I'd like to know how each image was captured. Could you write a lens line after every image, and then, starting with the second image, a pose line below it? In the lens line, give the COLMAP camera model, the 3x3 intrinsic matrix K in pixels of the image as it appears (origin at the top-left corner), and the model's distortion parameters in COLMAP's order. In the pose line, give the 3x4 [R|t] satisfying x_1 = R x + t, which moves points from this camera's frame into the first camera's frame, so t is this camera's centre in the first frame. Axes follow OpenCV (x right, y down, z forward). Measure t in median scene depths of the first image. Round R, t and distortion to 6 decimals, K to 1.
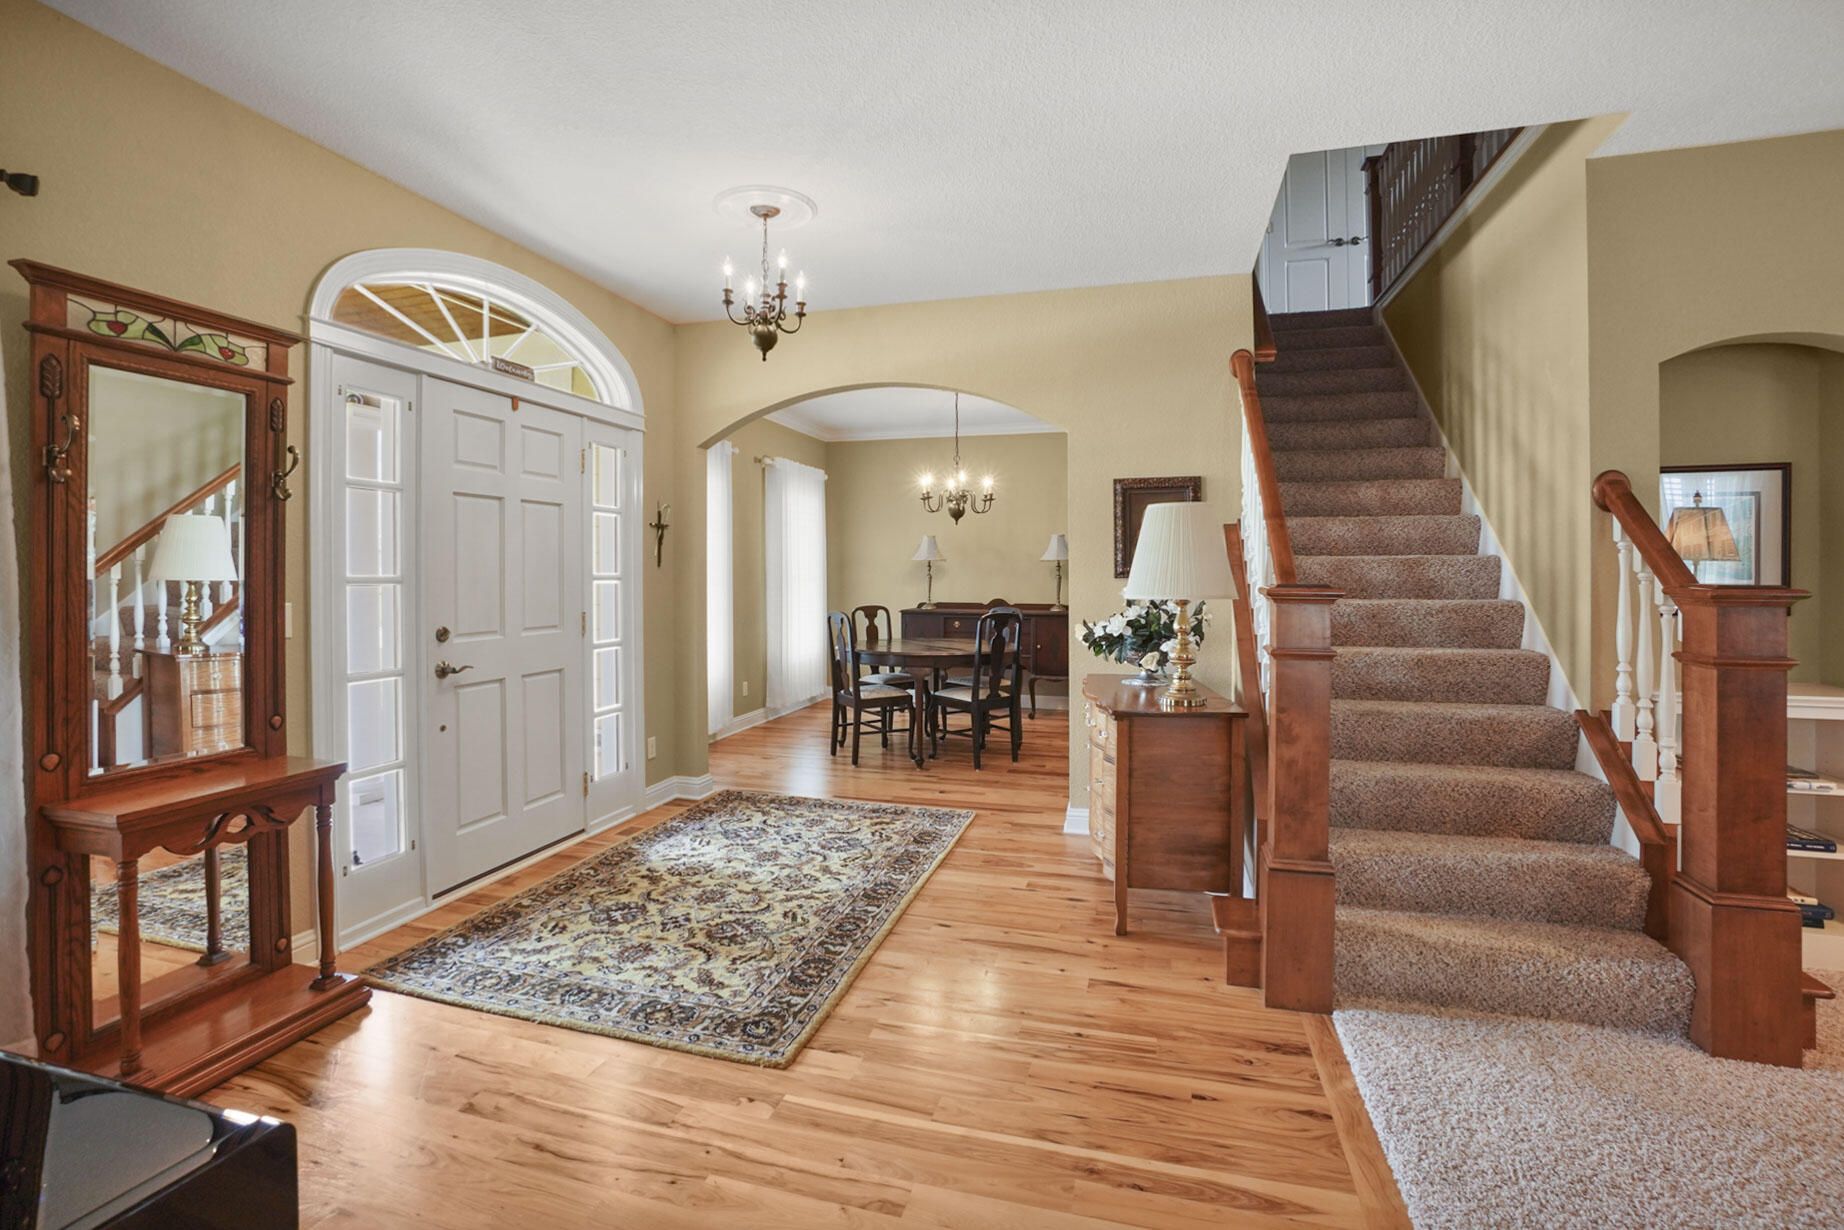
lens RADIAL K [[803.7, 0, 908.9], [0, 803.7, 576.6], [0, 0, 1]] dist [-0.013458, 0.000486]
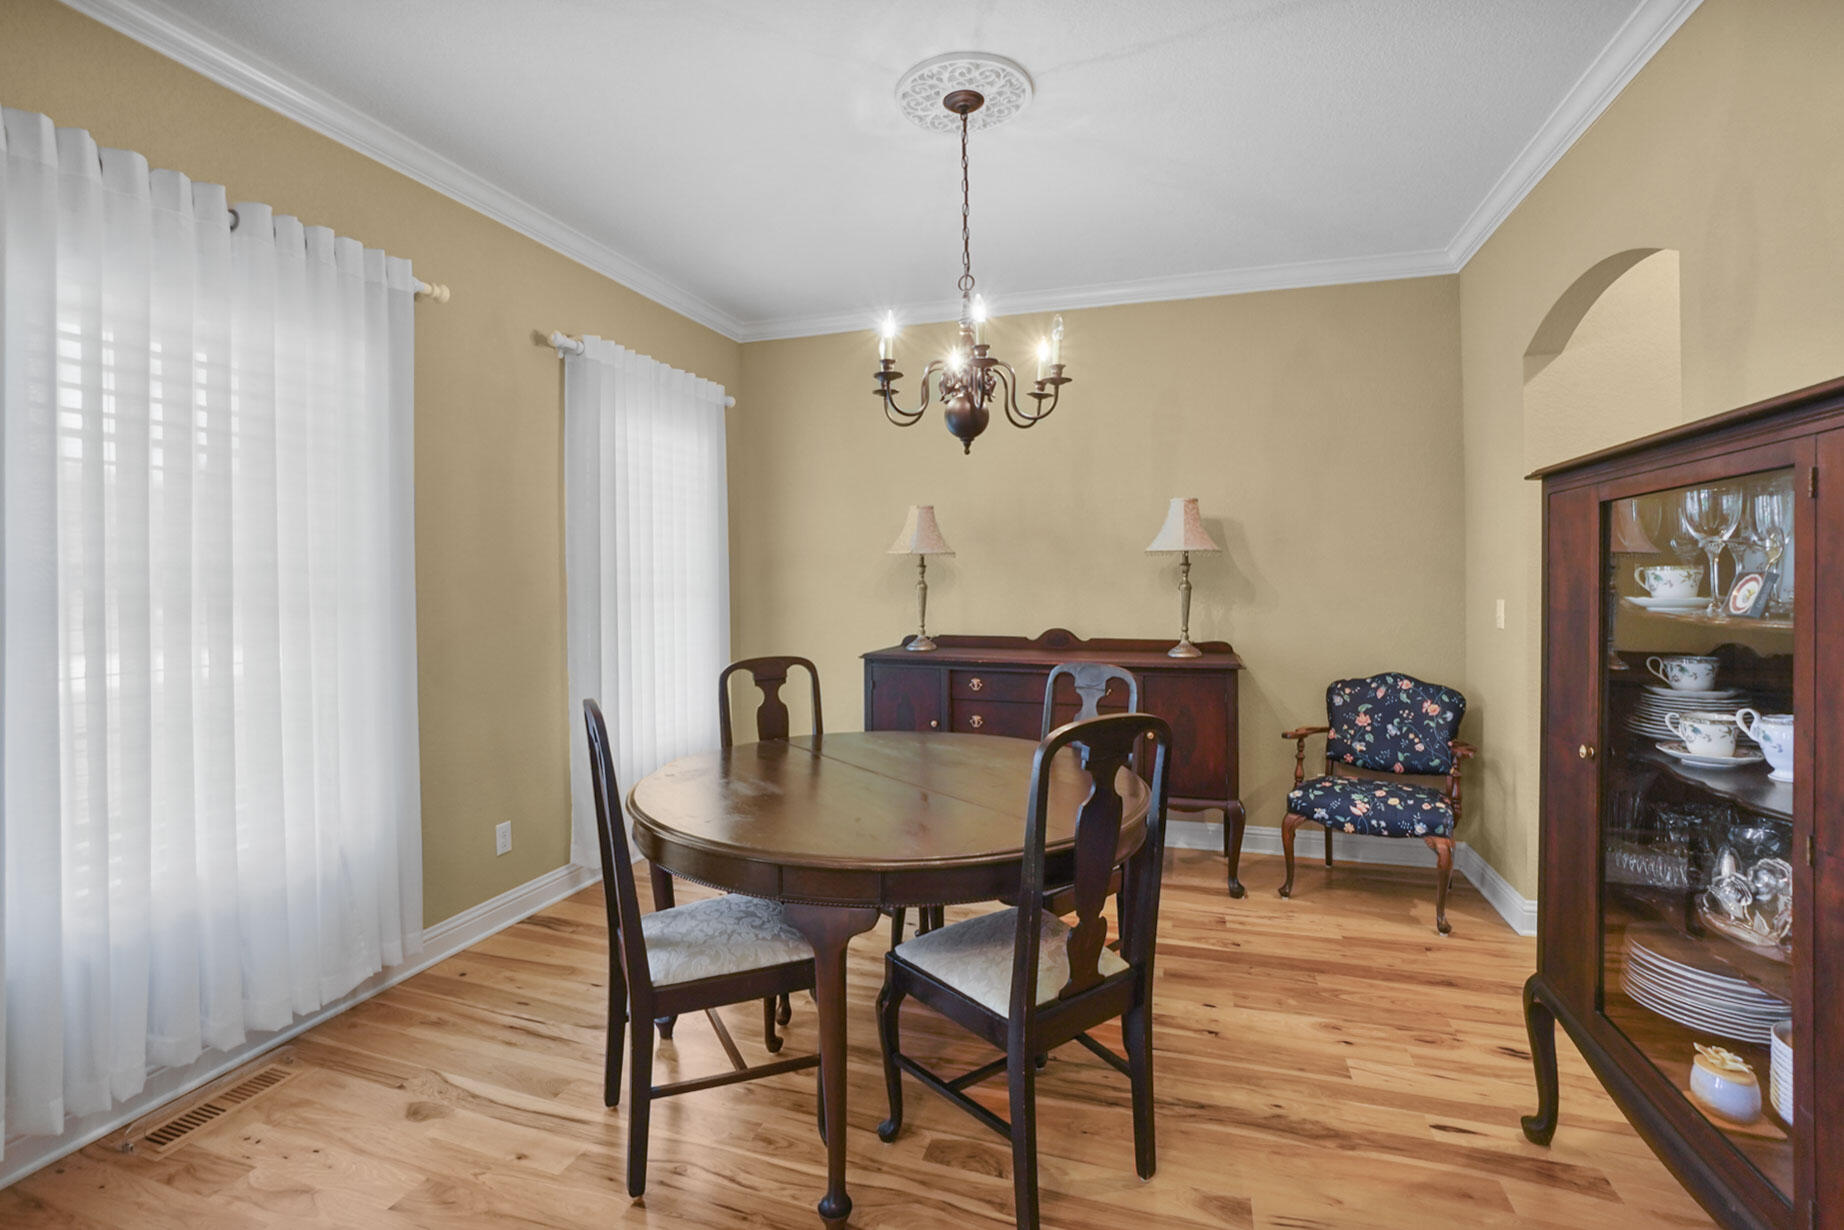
lens RADIAL K [[803.7, 0, 908.9], [0, 803.7, 576.6], [0, 0, 1]] dist [-0.013458, 0.000486]
pose [[0.999344, -0.006636, -0.035612, 0.038852], [0.006496, 0.999971, -0.004065, -0.004329], [0.035638, 0.003831, 0.999357, 0.536337]]
